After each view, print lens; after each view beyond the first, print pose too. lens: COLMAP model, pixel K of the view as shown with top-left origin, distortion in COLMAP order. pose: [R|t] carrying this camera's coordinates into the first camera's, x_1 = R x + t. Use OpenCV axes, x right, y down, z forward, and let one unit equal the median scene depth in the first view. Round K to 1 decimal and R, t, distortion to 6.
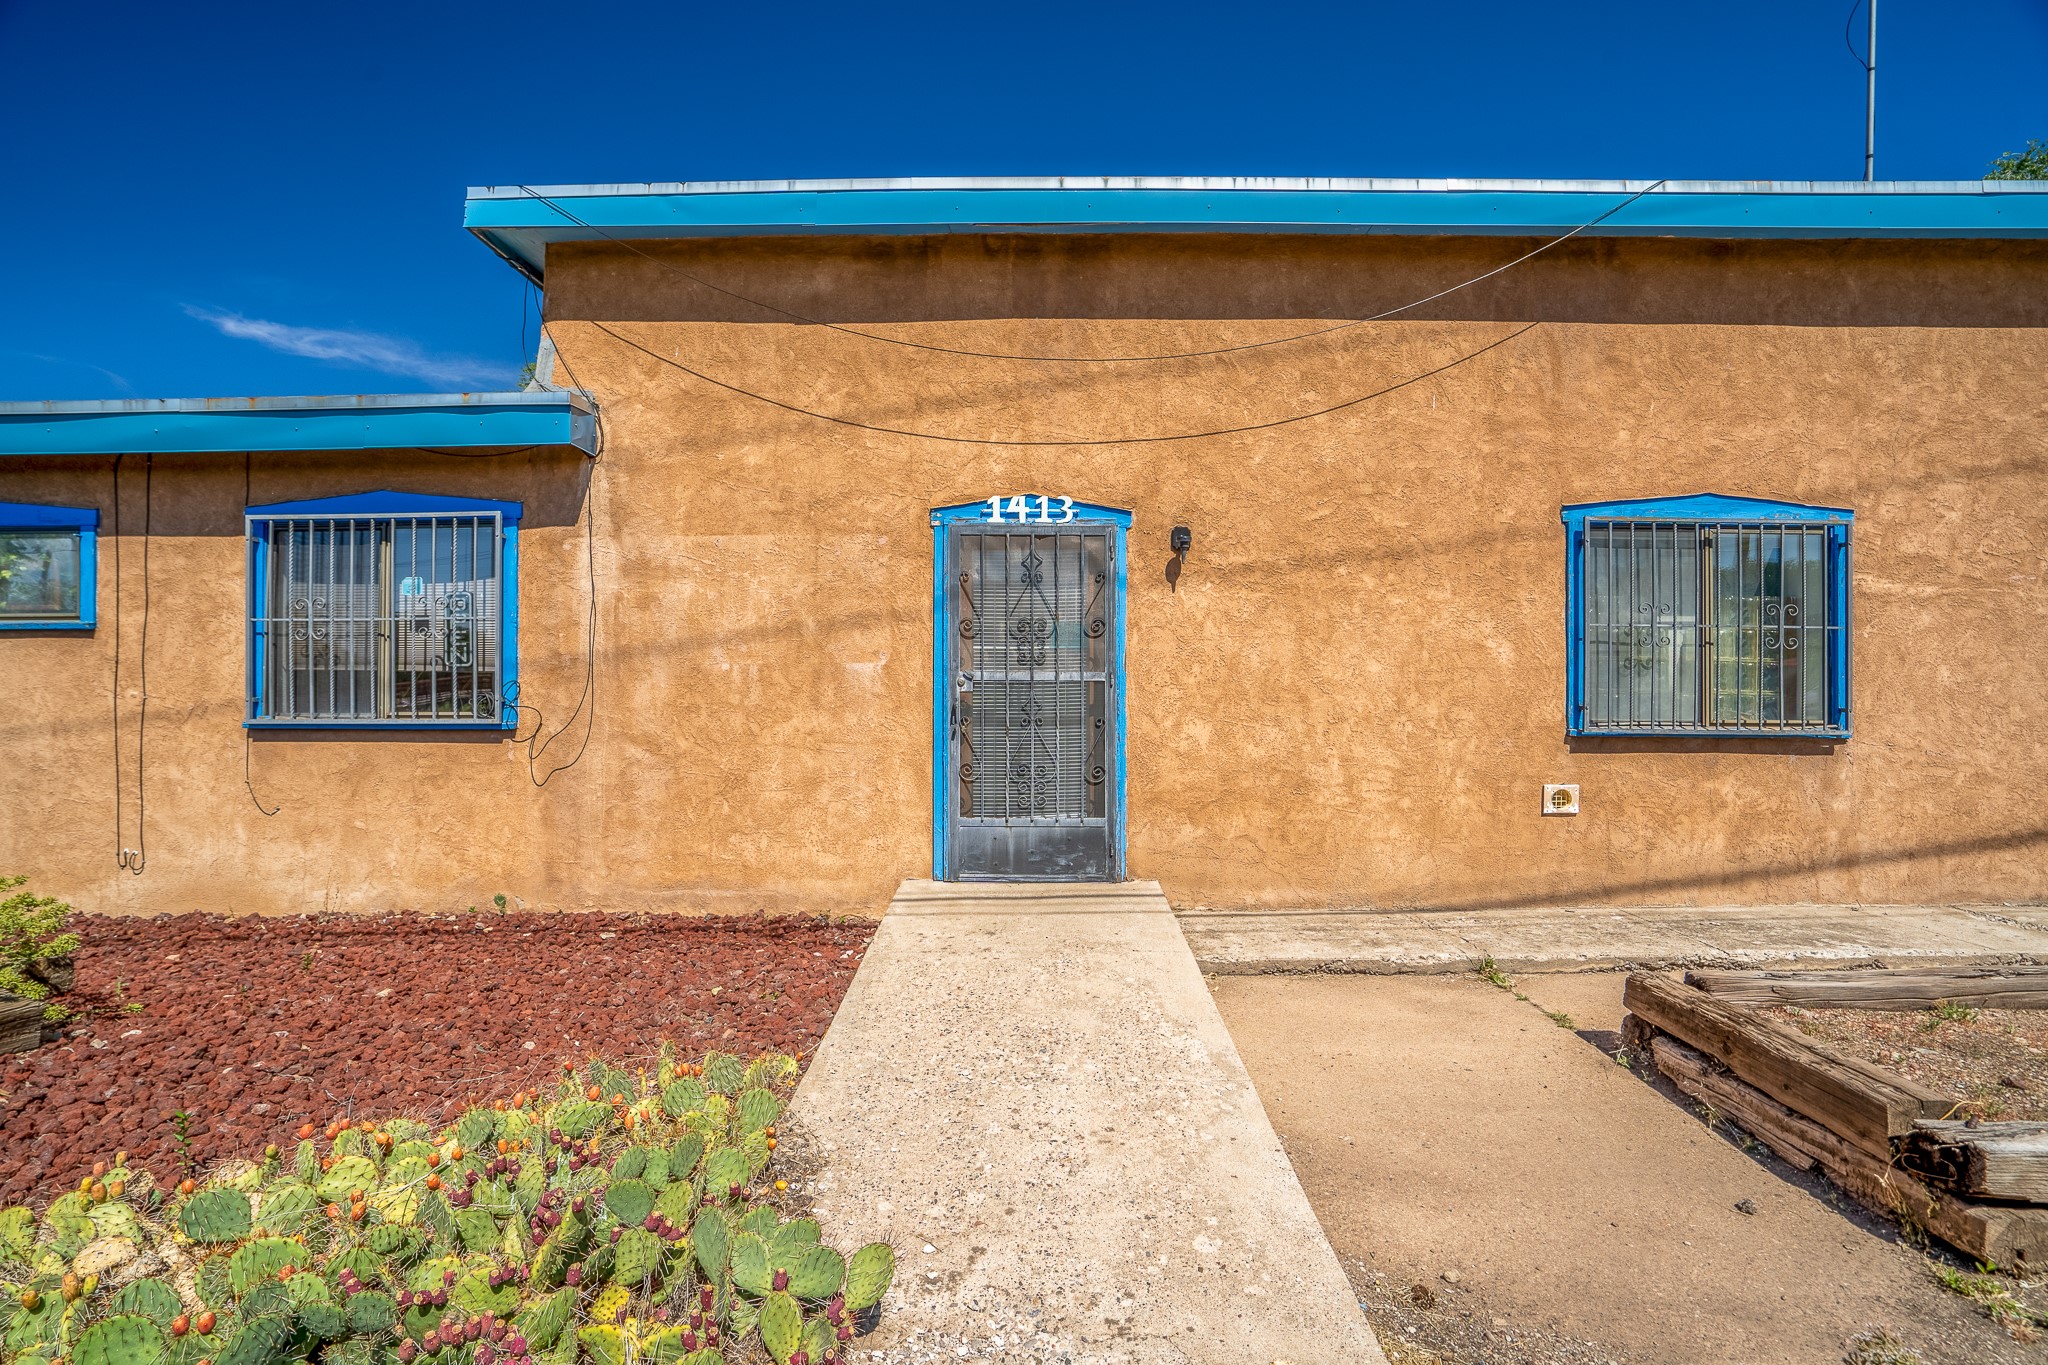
lens RADIAL K [[965.4, 0, 1027.6], [0, 965.4, 674.8], [0, 0, 1]] dist [-0.057429, 0.024851]
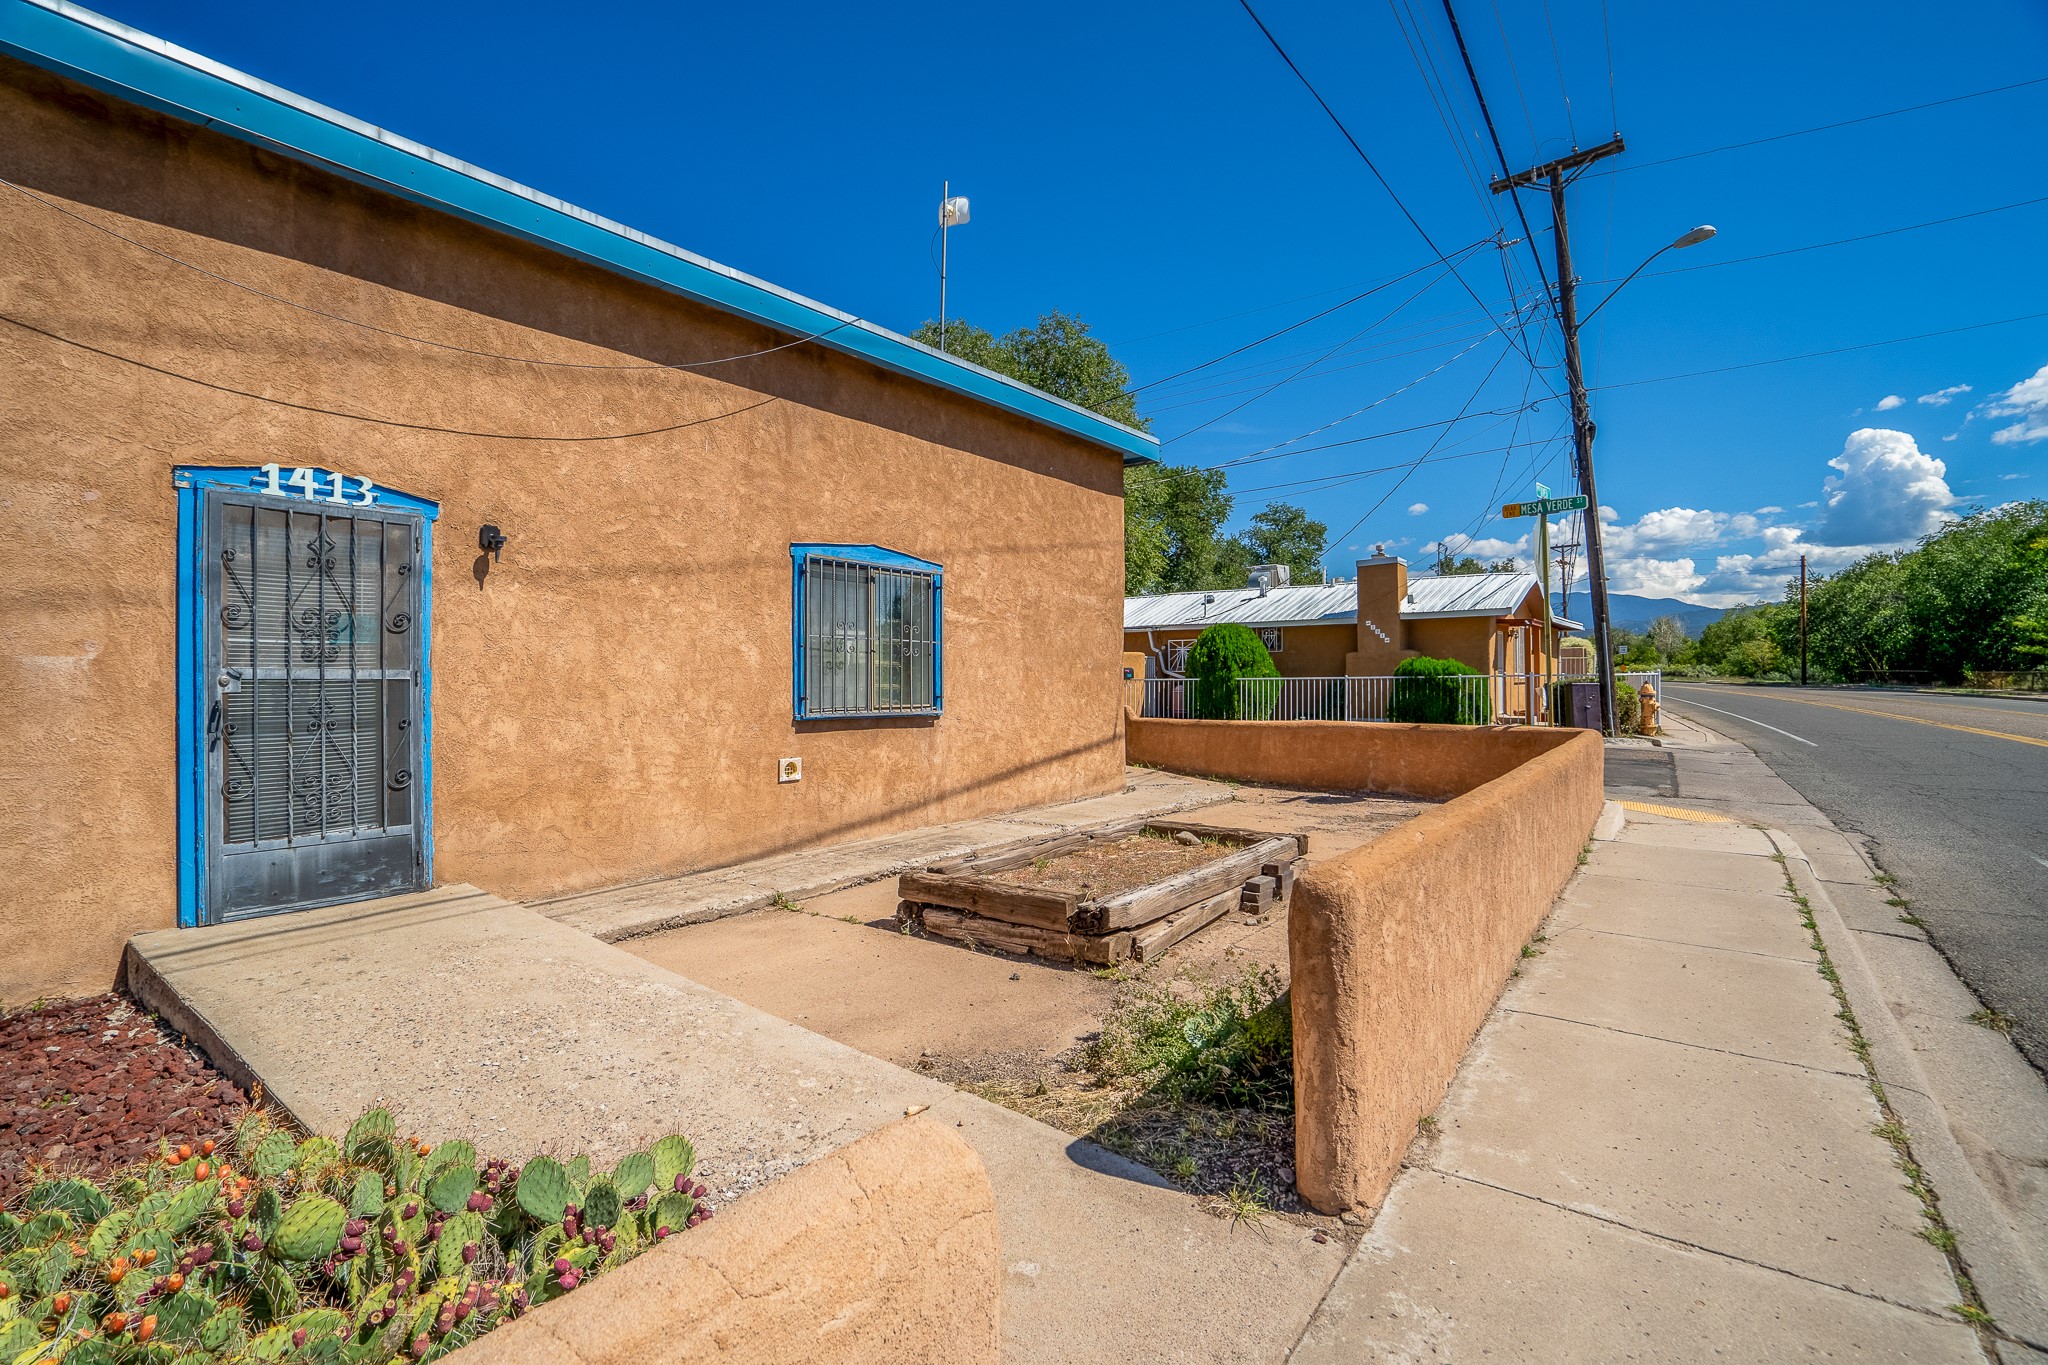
lens RADIAL K [[965.4, 0, 1027.6], [0, 965.4, 674.8], [0, 0, 1]] dist [-0.057429, 0.024851]
pose [[0.585091, 0.000210, 0.810967, -0.313345], [0.001762, 0.999997, -0.001530, 0.004406], [-0.810966, 0.002325, 0.585089, -0.029691]]
